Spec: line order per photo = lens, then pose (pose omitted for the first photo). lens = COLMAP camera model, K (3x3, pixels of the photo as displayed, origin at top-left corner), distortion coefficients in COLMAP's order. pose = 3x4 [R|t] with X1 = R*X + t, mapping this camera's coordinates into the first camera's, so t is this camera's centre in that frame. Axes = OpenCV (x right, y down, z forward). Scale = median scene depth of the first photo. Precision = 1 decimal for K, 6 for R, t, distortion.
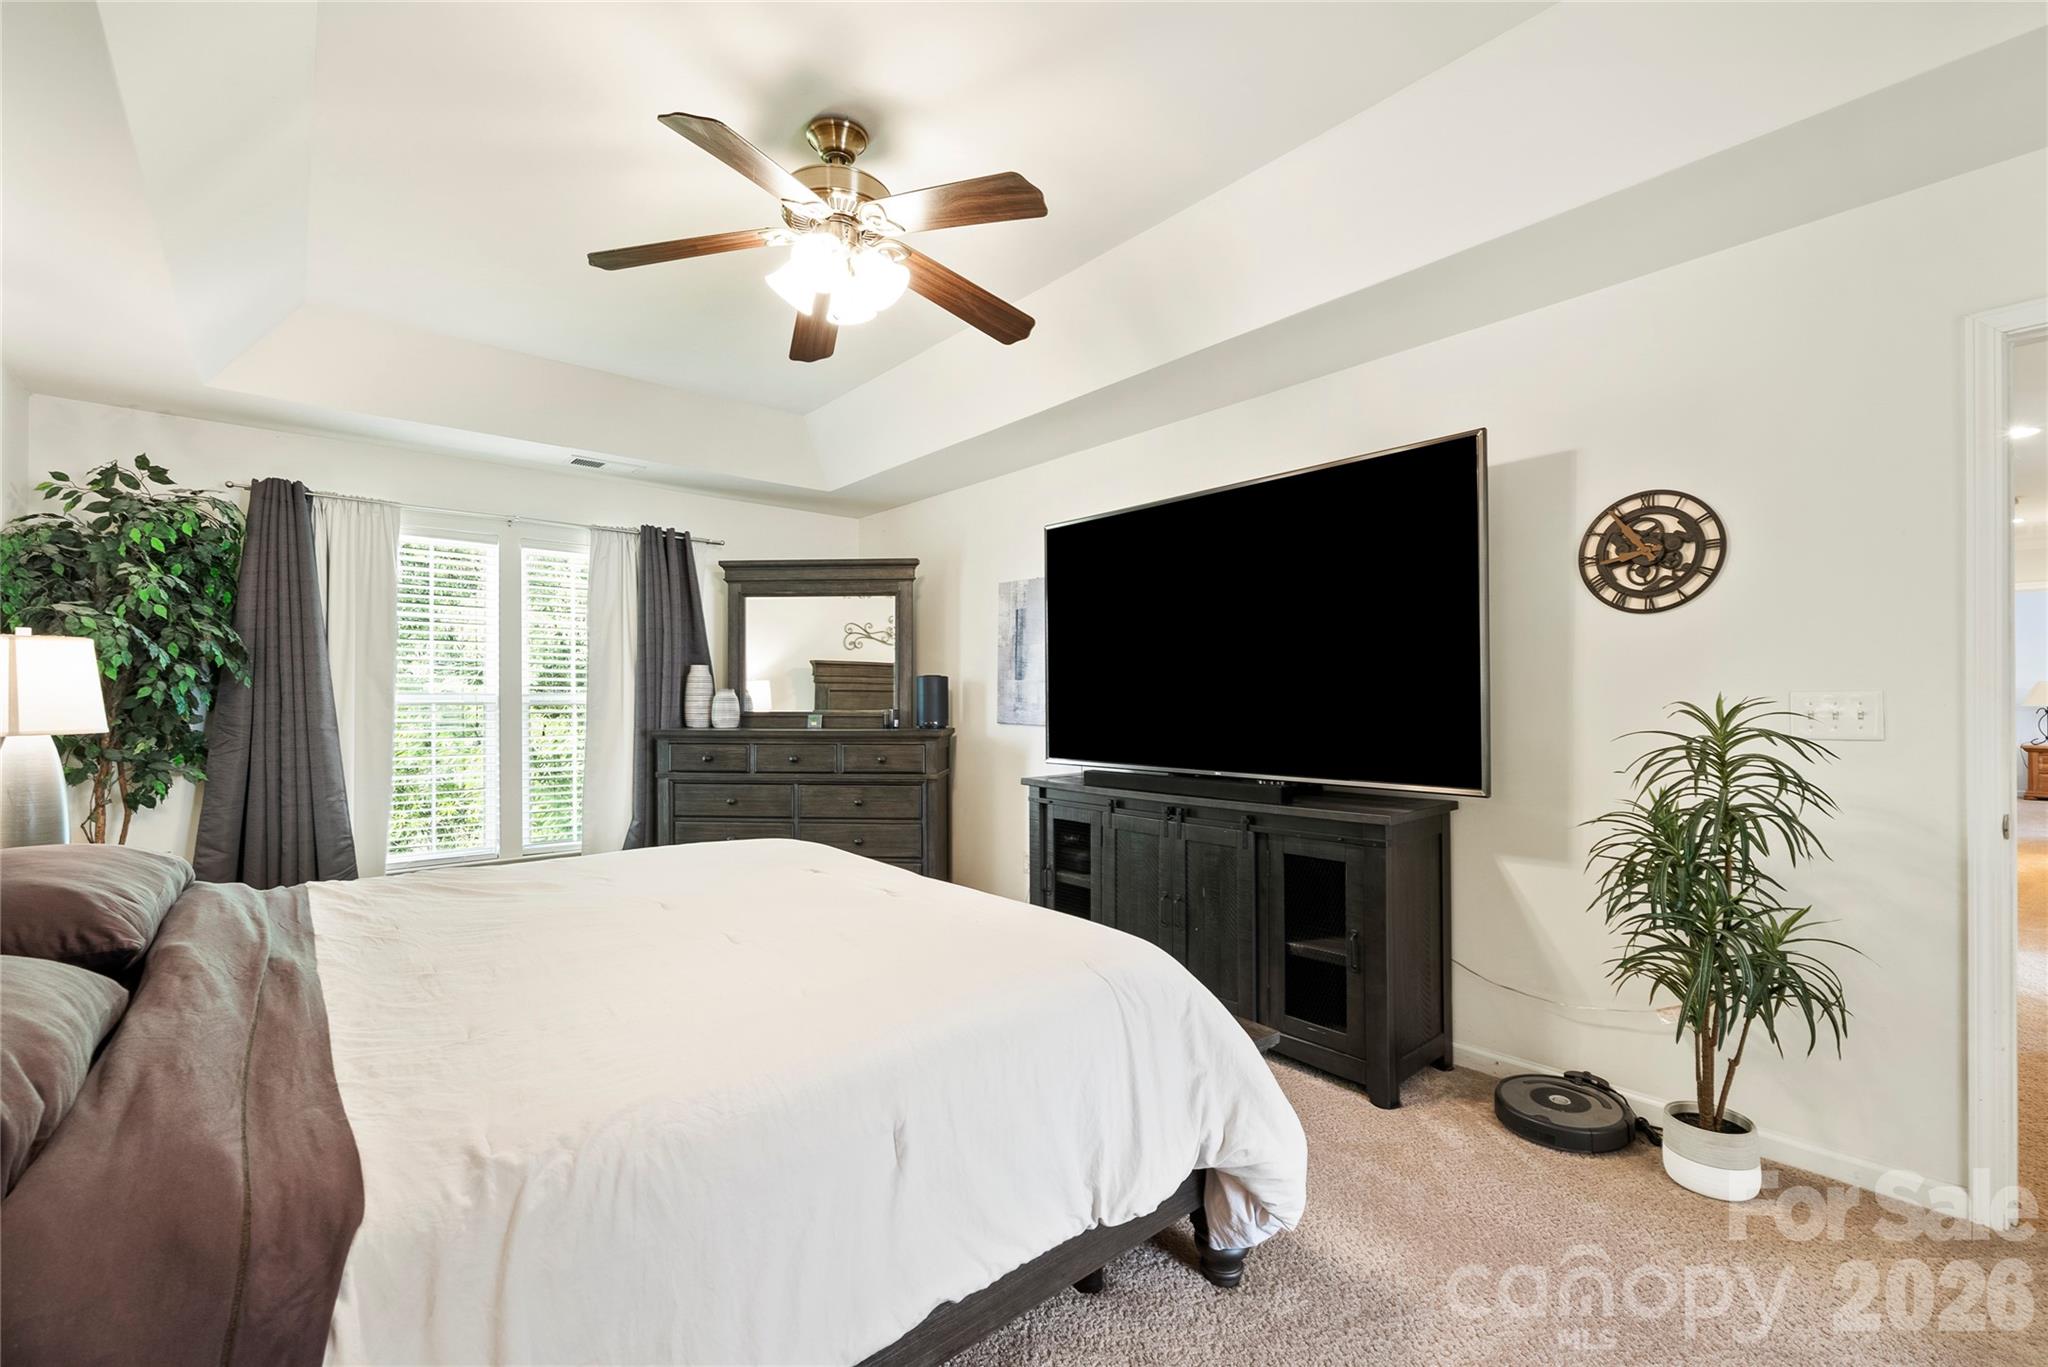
lens RADIAL K [[855.1, 0, 1016.9], [0, 855.1, 694.1], [0, 0, 1]] dist [0.001601, 0.000267]
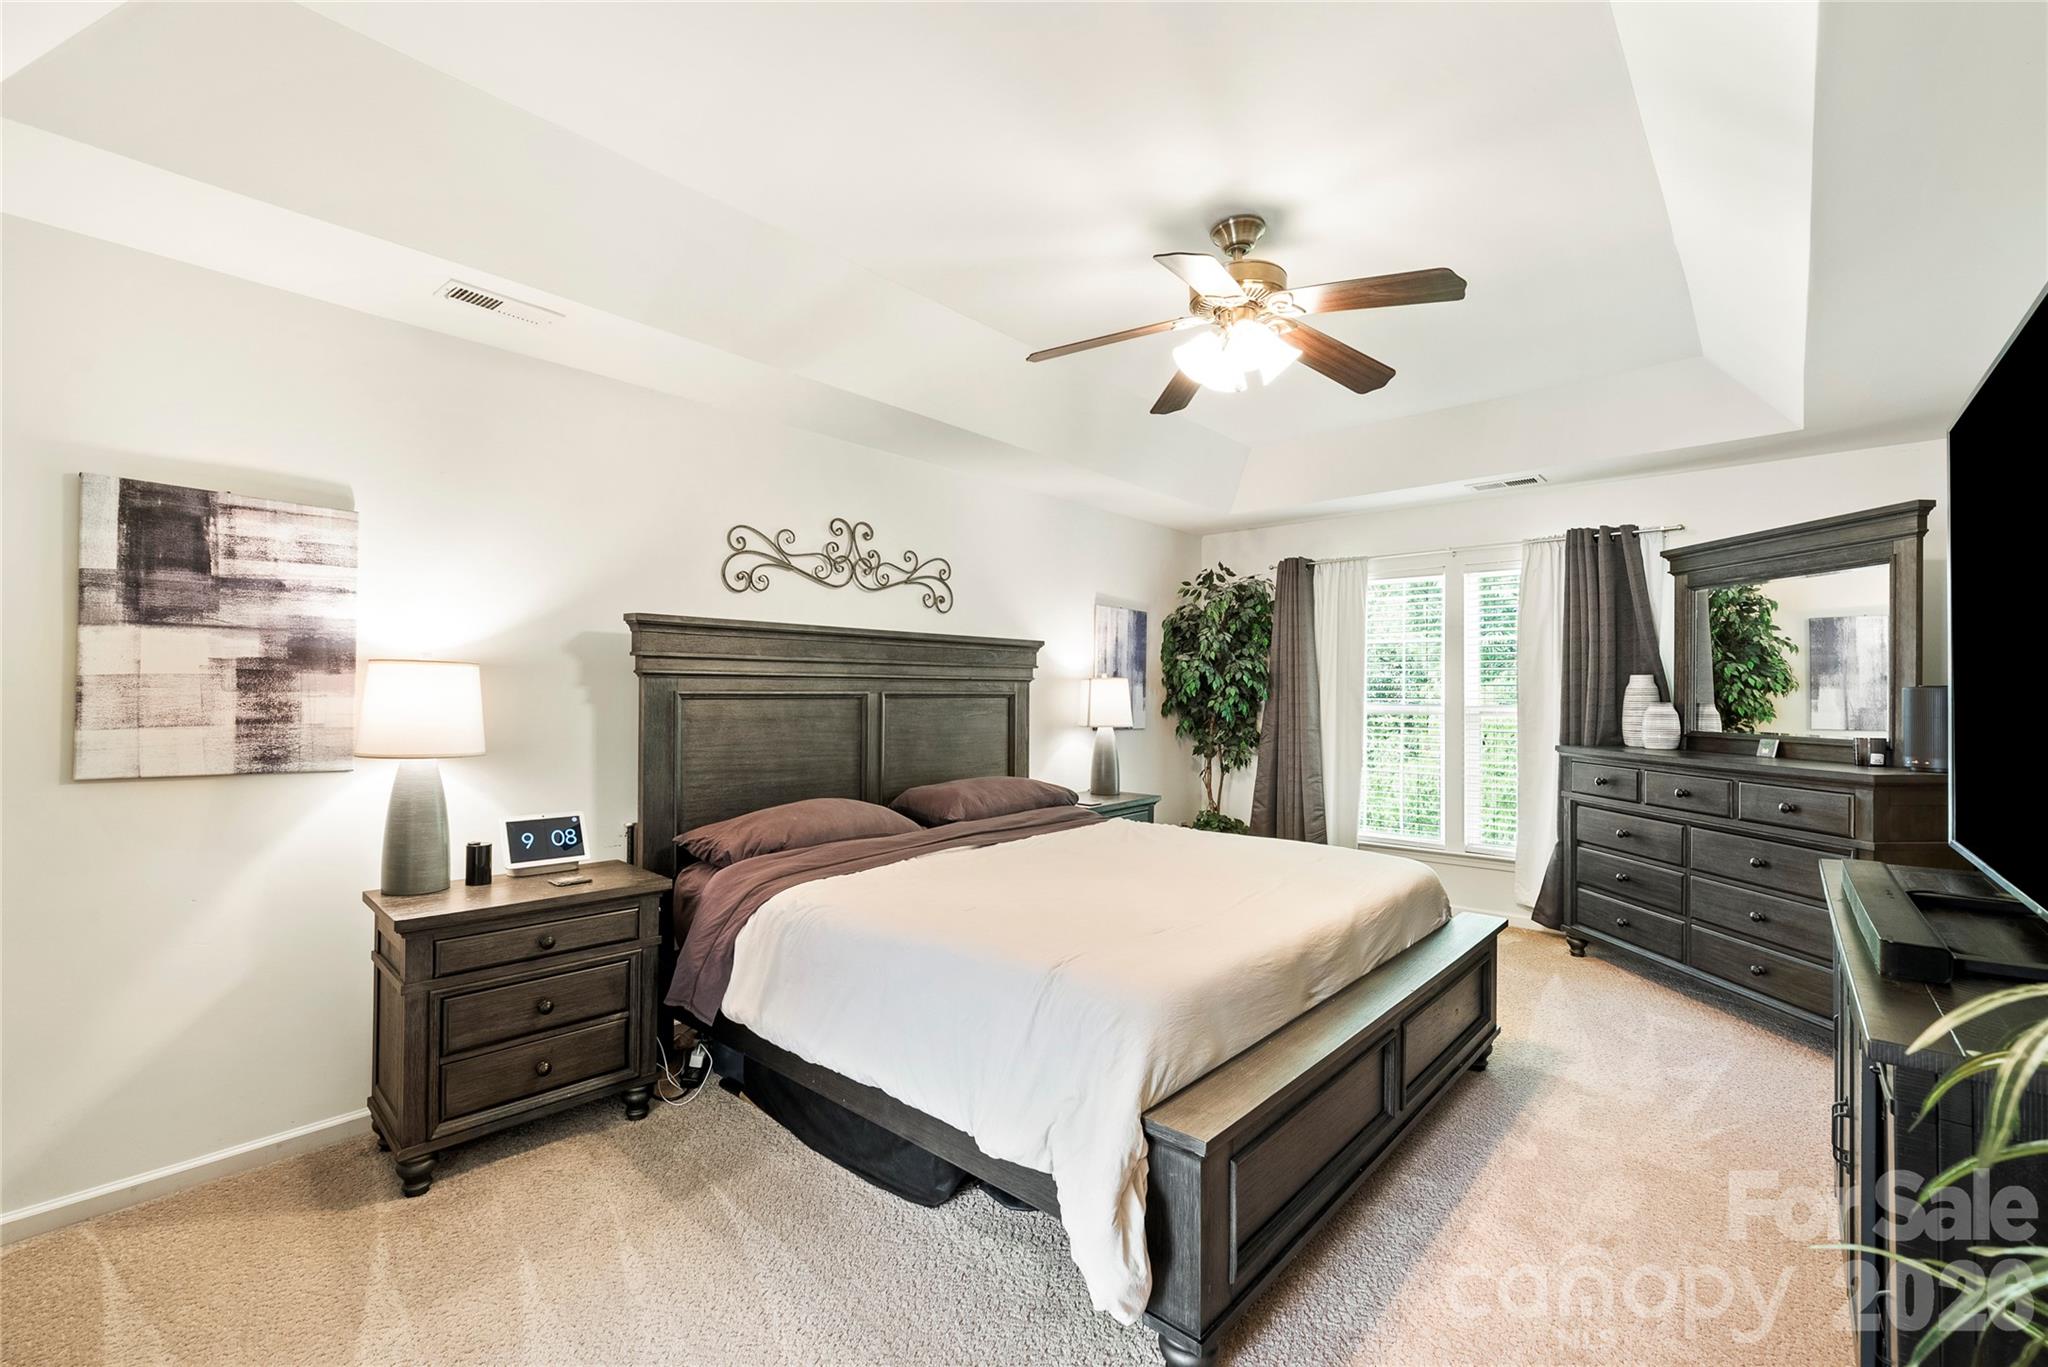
lens RADIAL K [[878.3, 0, 1023.4], [0, 878.3, 682.0], [0, 0, 1]] dist [-0.000327, 0.000491]
pose [[0.141622, -0.012213, -0.989845, 0.517707], [-0.000896, 0.999922, -0.012465, -0.018930], [0.989920, 0.002652, 0.141600, 0.311731]]
